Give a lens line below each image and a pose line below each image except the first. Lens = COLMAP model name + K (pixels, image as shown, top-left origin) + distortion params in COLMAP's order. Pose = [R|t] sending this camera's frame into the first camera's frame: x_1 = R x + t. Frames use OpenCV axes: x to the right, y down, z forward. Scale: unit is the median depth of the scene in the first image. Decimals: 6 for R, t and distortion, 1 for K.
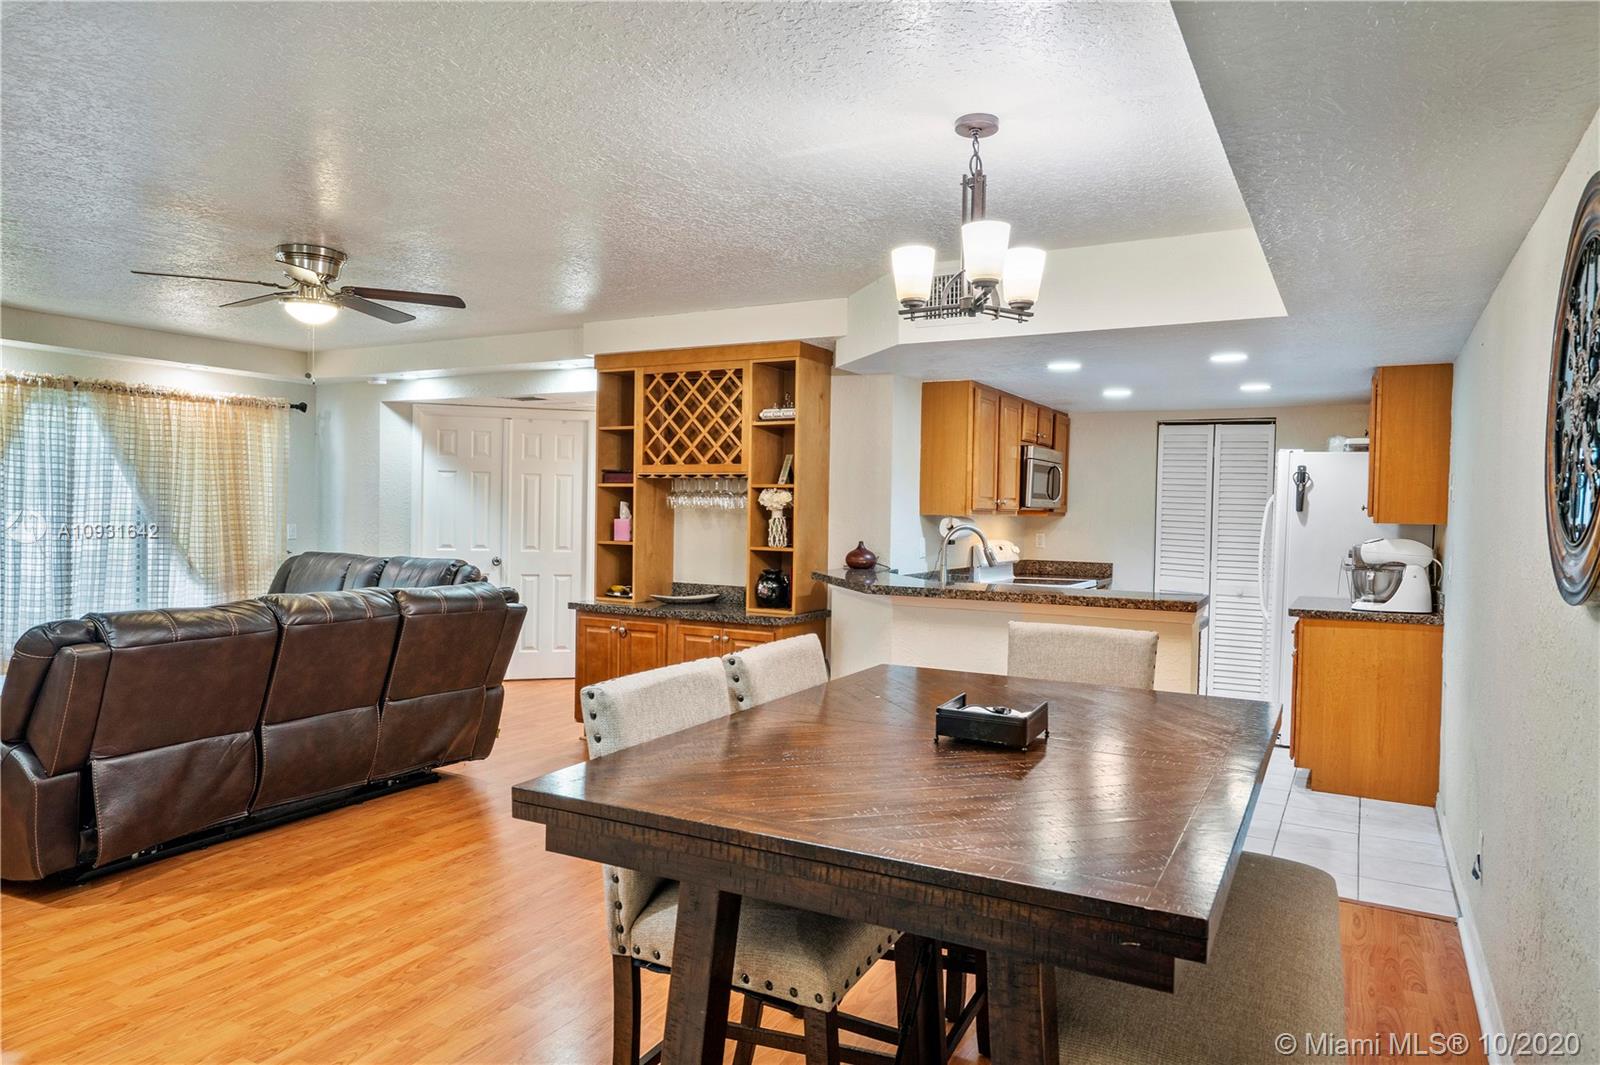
lens RADIAL K [[1018.5, 0, 790.2], [0, 1018.5, 528.7], [0, 0, 1]] dist [0.016461, -0.004251]
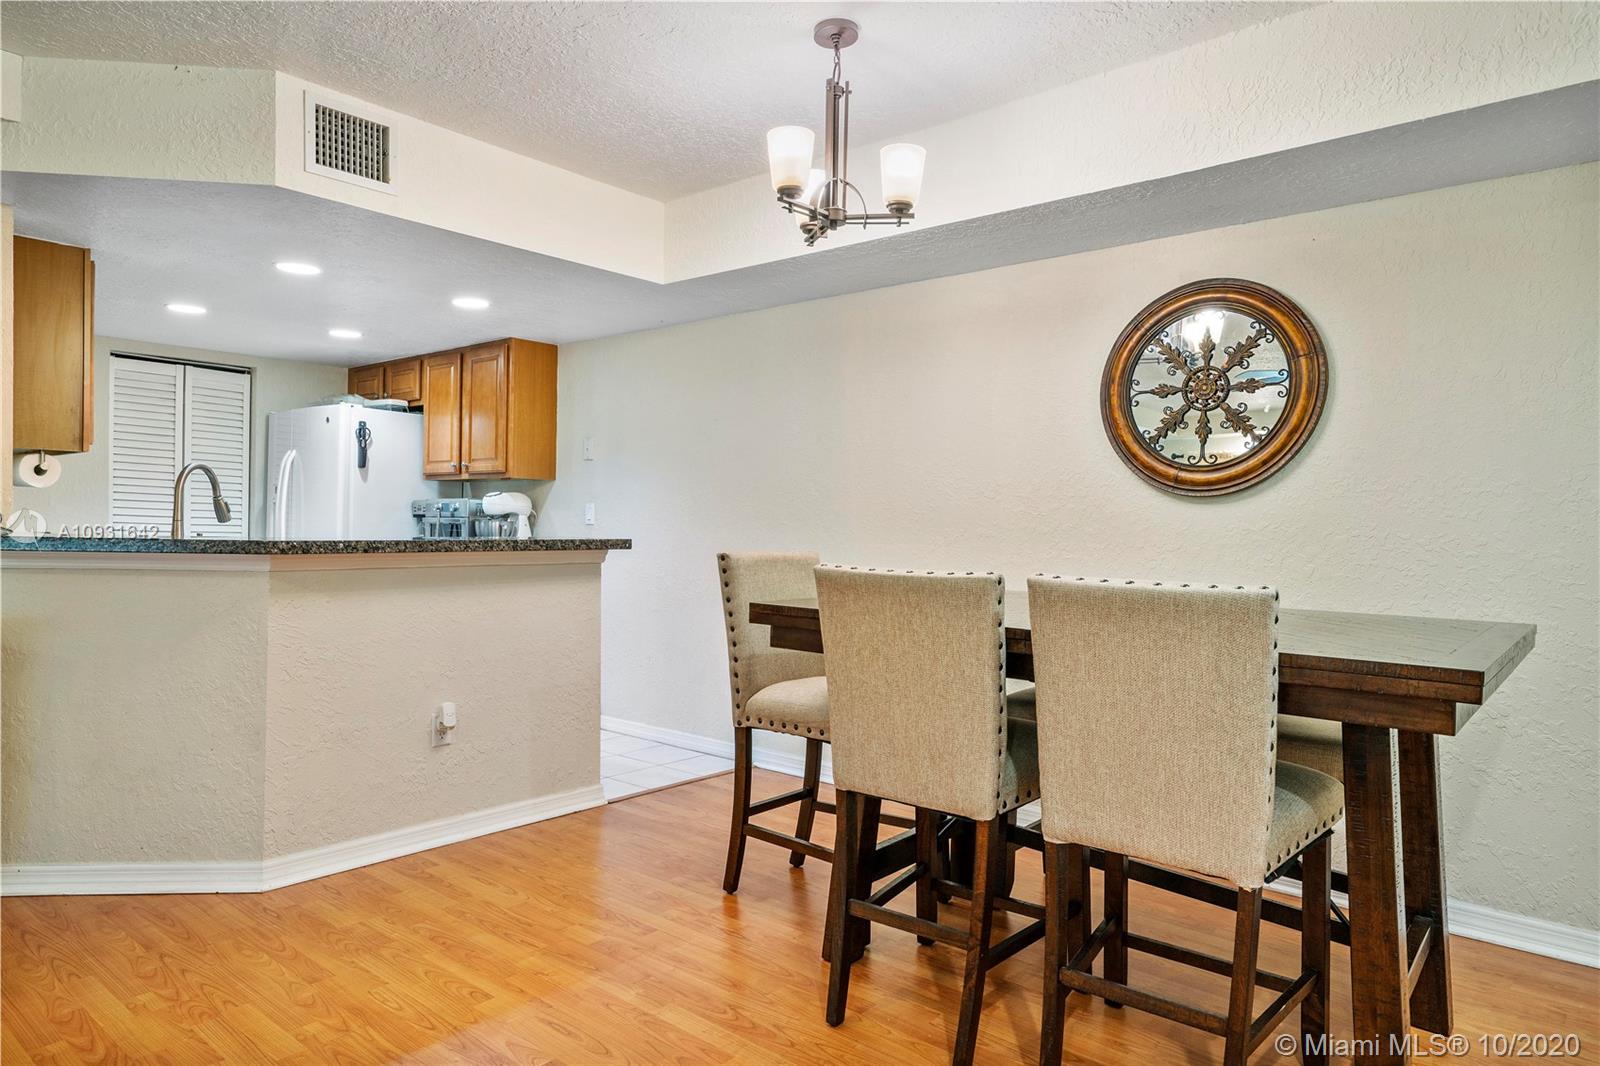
lens RADIAL K [[1018.5, 0, 790.2], [0, 1018.5, 529.2], [0, 0, 1]] dist [0.016461, -0.004251]
pose [[0.210964, -0.017993, 0.977328, -0.333276], [0.008833, 0.999825, 0.016500, 0.026456], [-0.977454, 0.005152, 0.211086, 0.351831]]
